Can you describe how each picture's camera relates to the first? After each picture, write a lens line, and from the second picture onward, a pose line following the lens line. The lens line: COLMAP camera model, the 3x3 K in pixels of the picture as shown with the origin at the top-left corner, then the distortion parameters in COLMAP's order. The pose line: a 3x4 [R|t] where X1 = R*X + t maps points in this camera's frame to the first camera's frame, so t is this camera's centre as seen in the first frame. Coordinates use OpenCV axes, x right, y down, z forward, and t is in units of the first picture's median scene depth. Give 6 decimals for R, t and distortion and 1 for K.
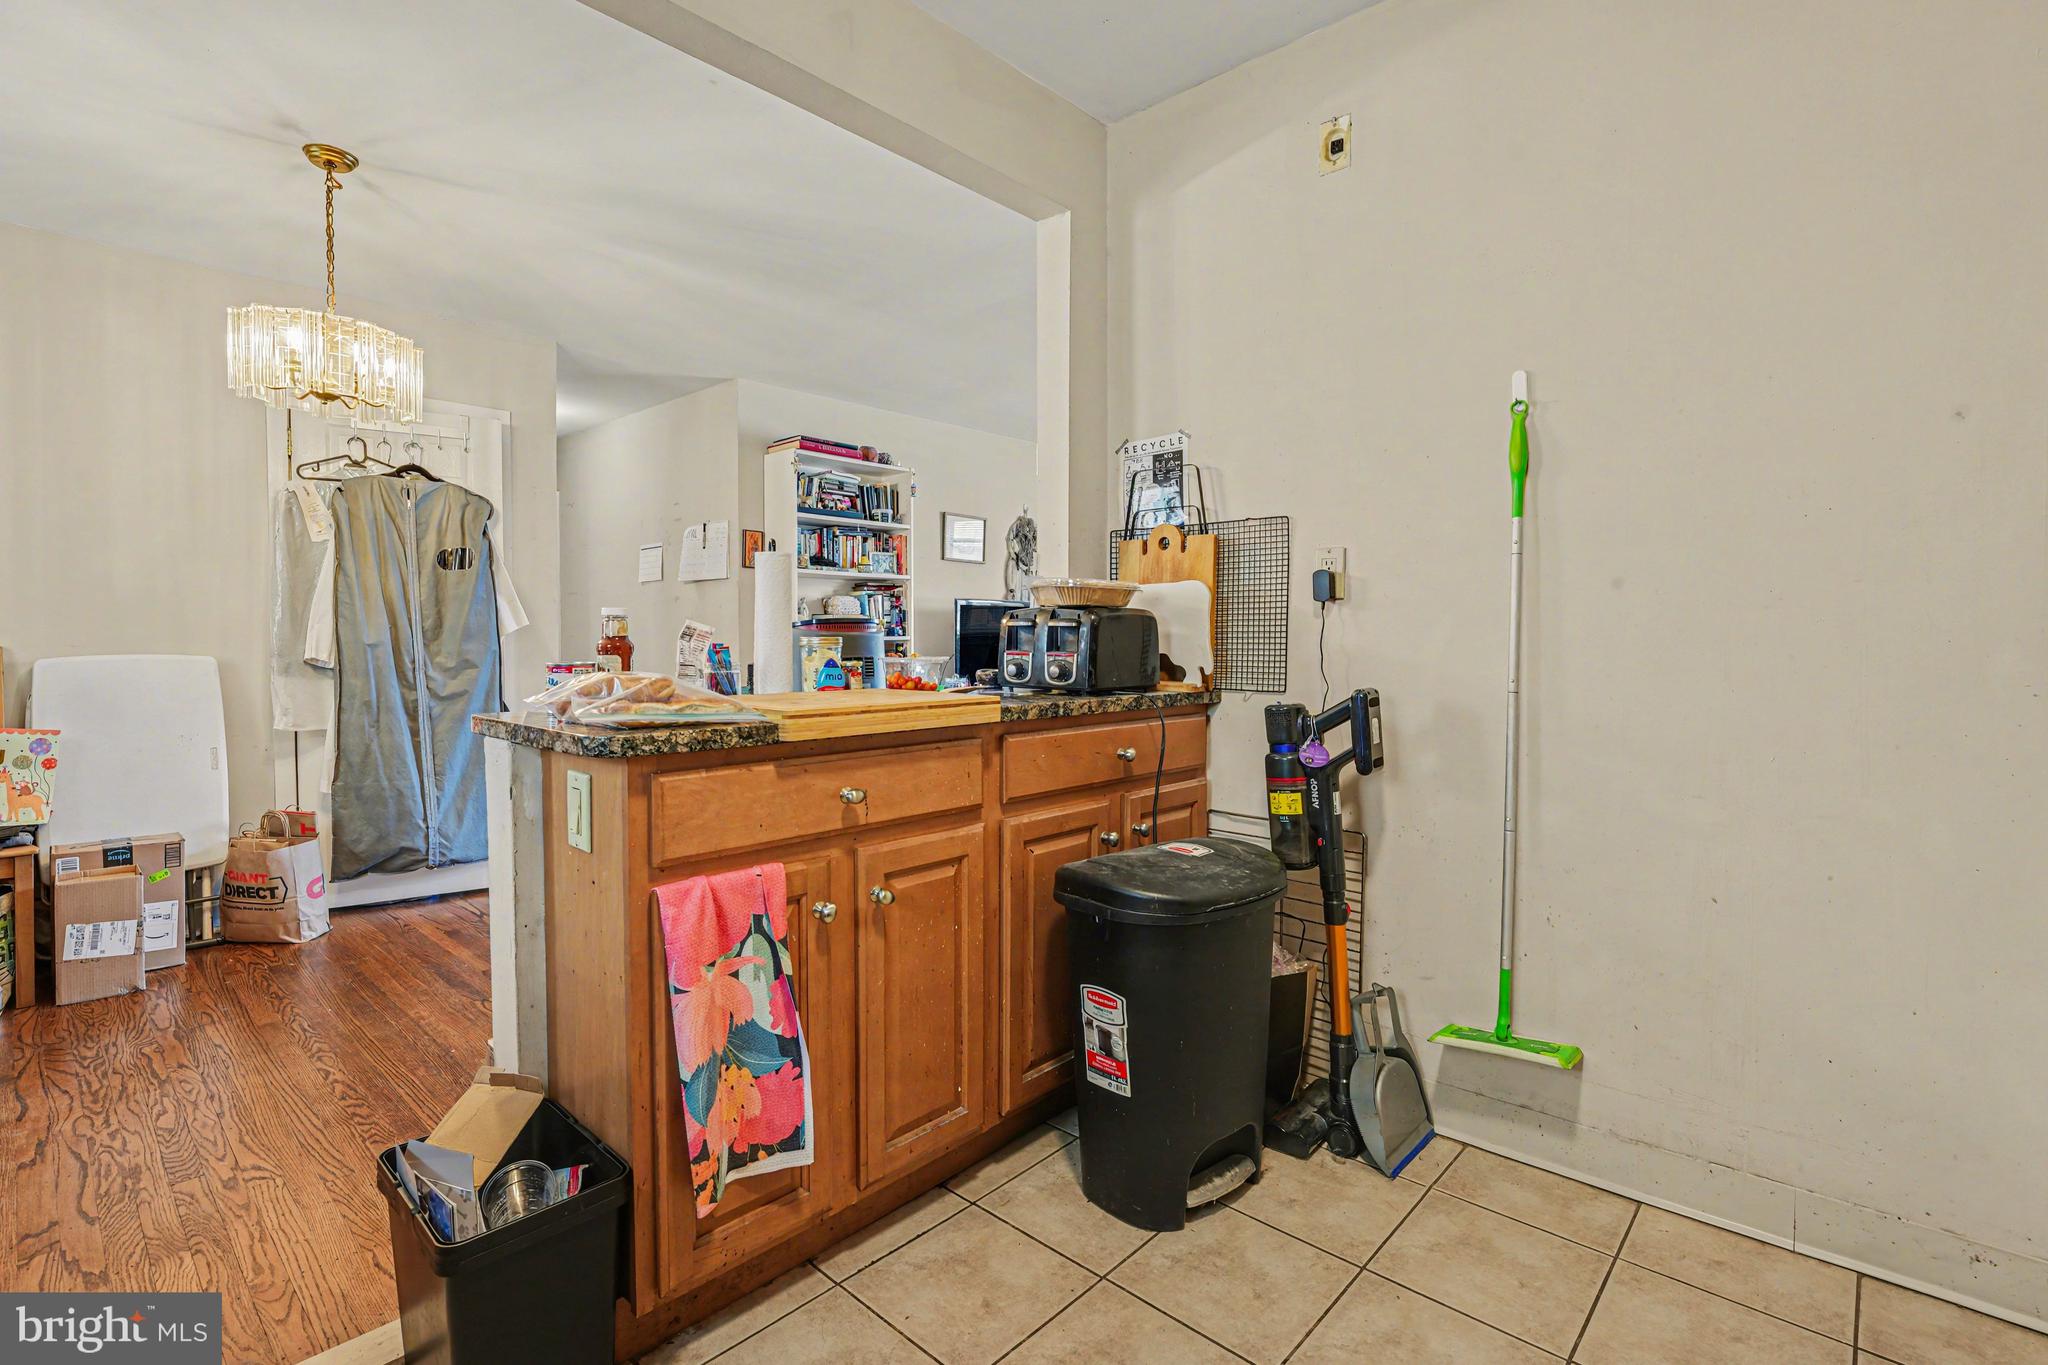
lens RADIAL K [[937.8, 0, 1020.4], [0, 937.8, 667.6], [0, 0, 1]] dist [-0.019726, 0.000066]
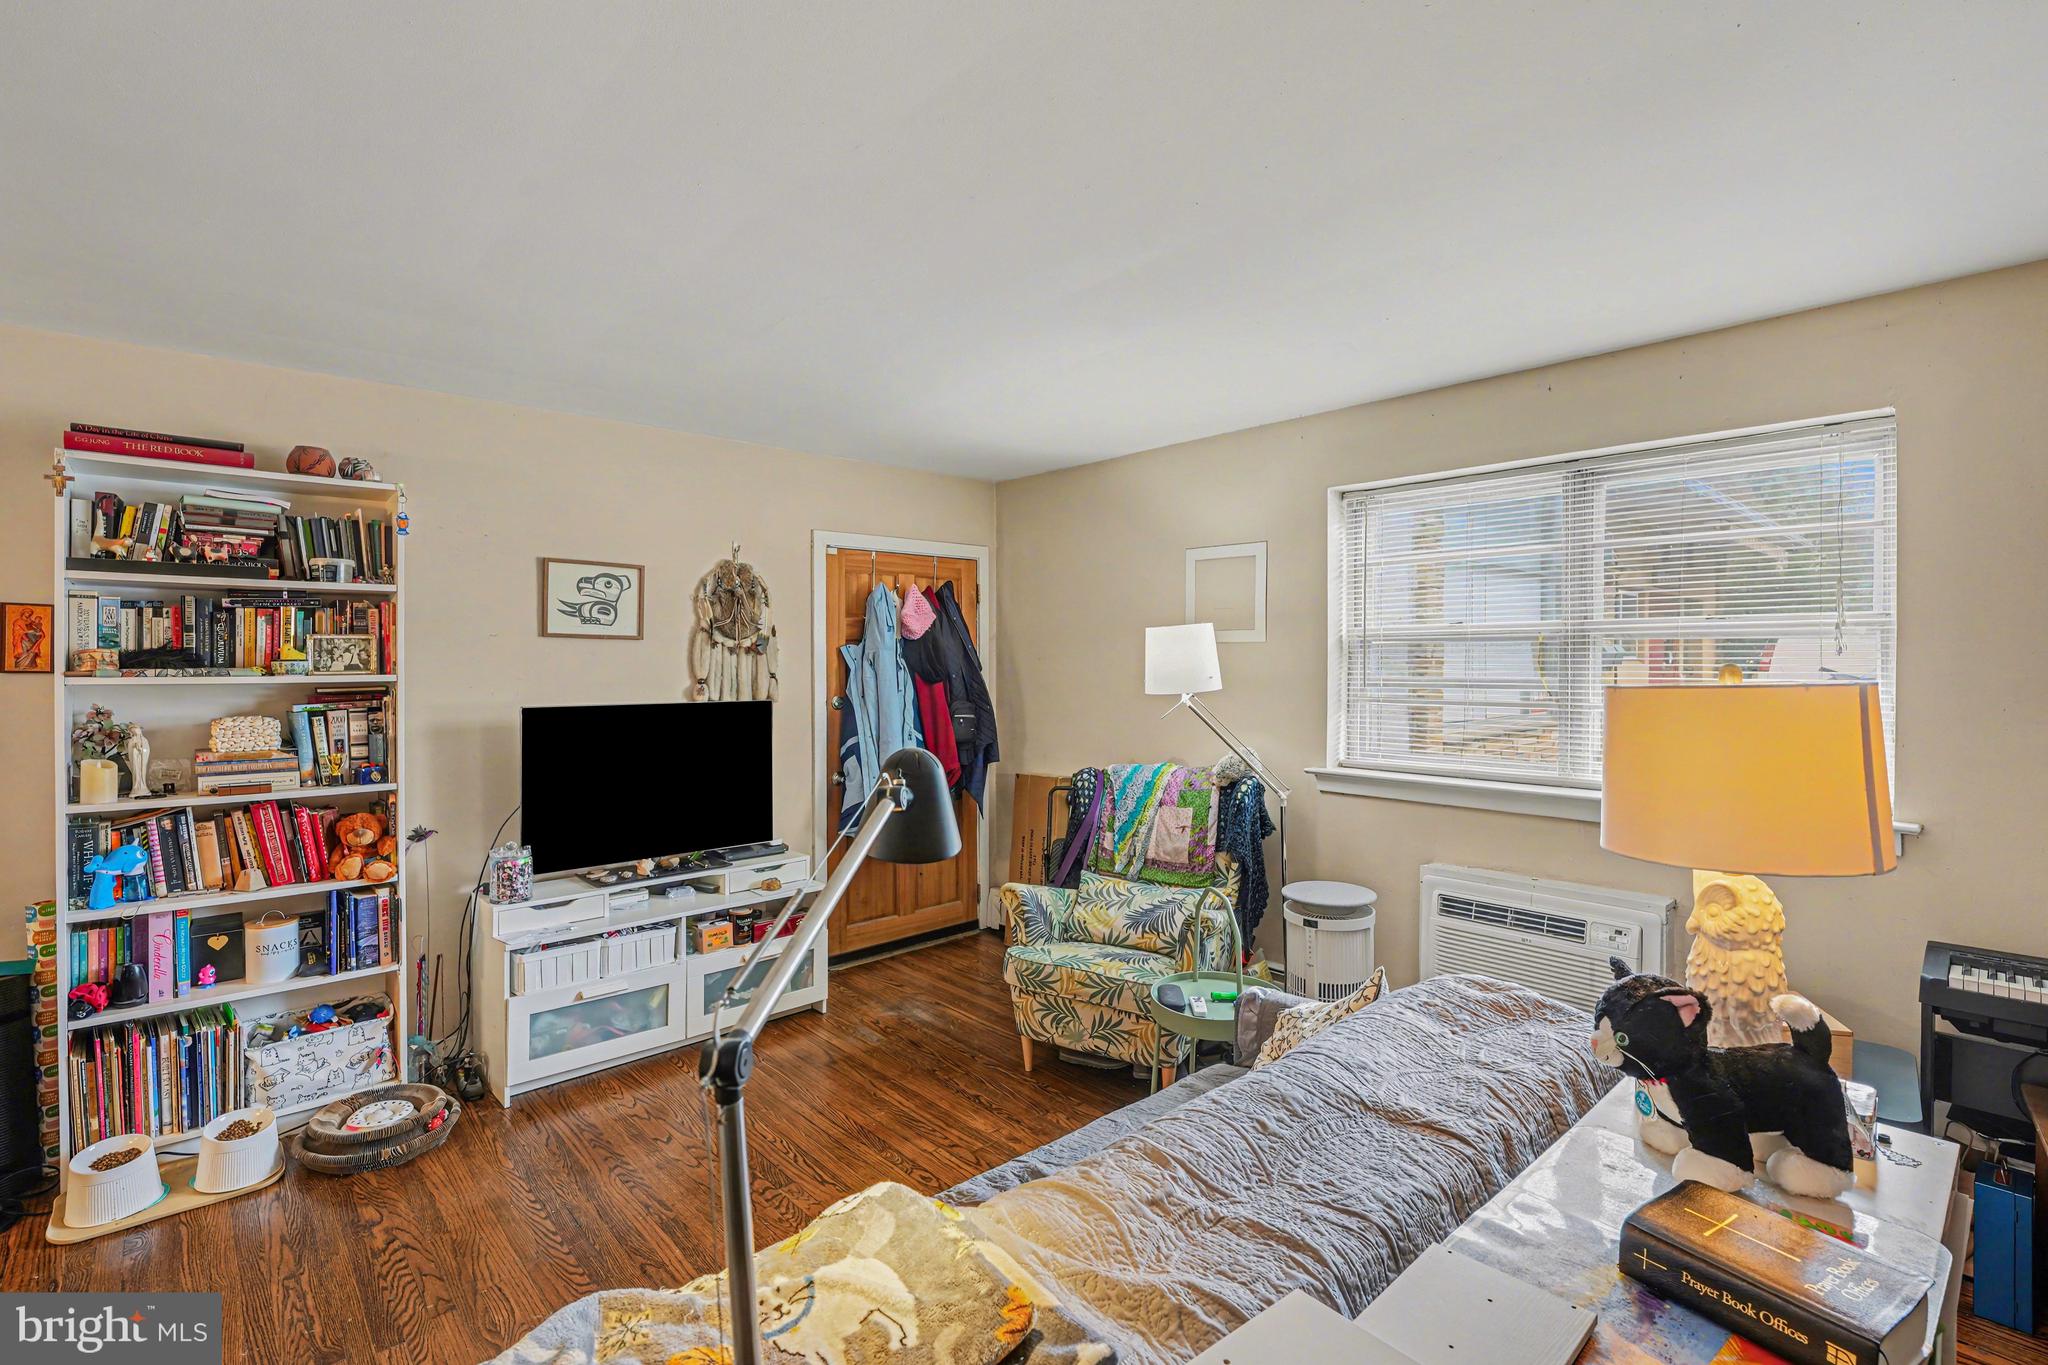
lens RADIAL K [[937.8, 0, 1020.4], [0, 937.8, 667.6], [0, 0, 1]] dist [-0.019726, 0.000066]
pose [[0.996349, 0.004055, -0.085274, 0.438447], [-0.006045, 0.999715, -0.023083, -0.135115], [0.085157, 0.023514, 0.996090, 0.701613]]
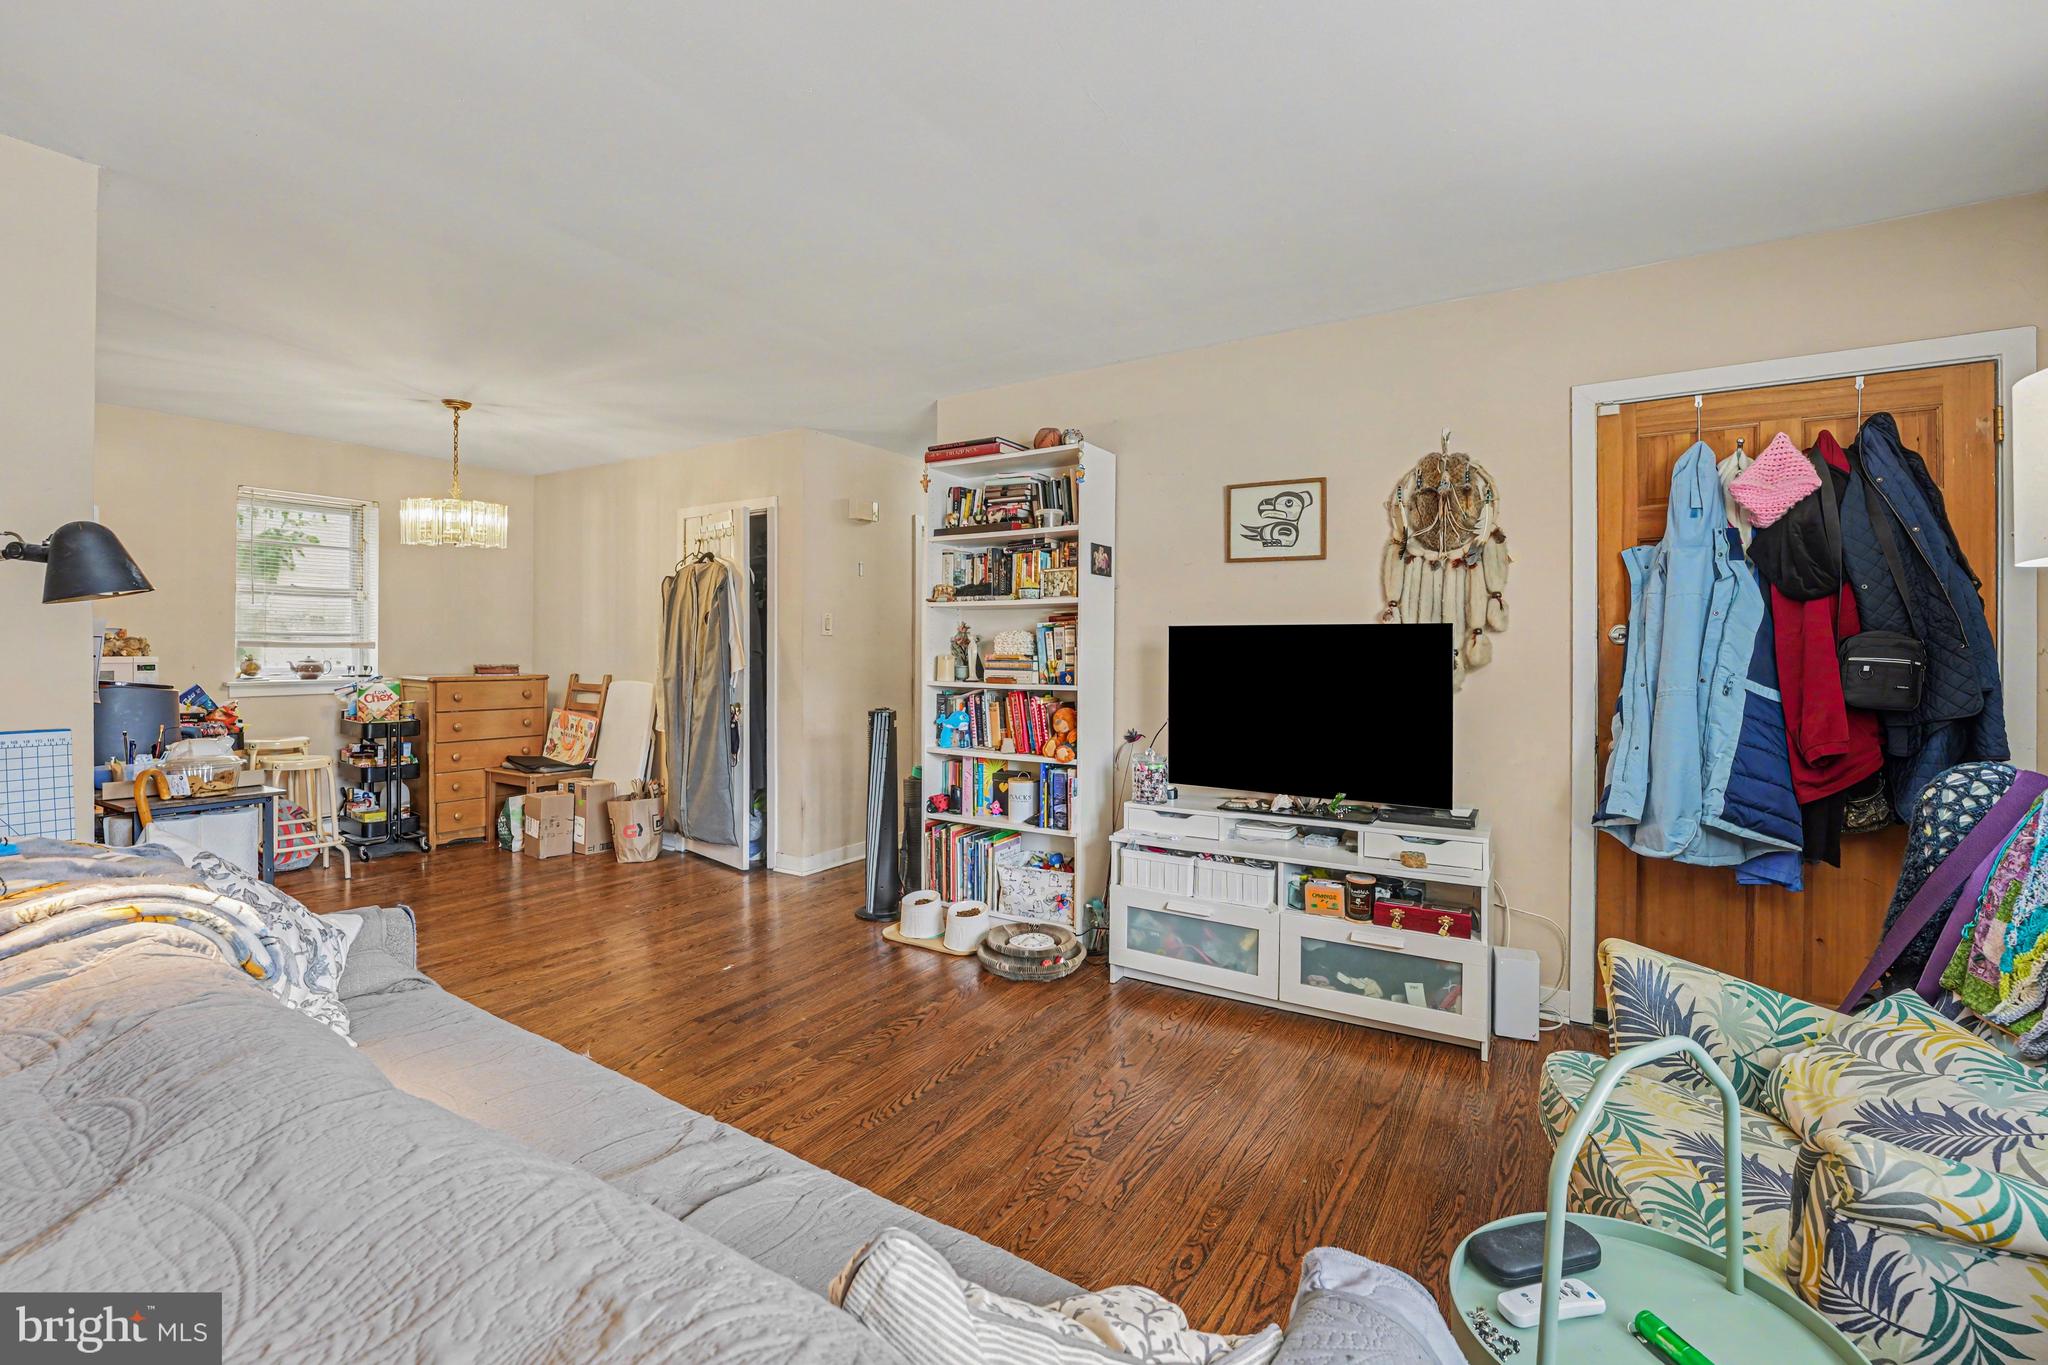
lens RADIAL K [[891.8, 0, 1022.7], [0, 891.8, 651.9], [0, 0, 1]] dist [-0.016798, 0.000008]
pose [[0.170369, 0.004885, -0.985368, 0.762169], [-0.035964, 0.999352, -0.001264, -0.082106], [0.984724, 0.035653, 0.170435, 1.244914]]
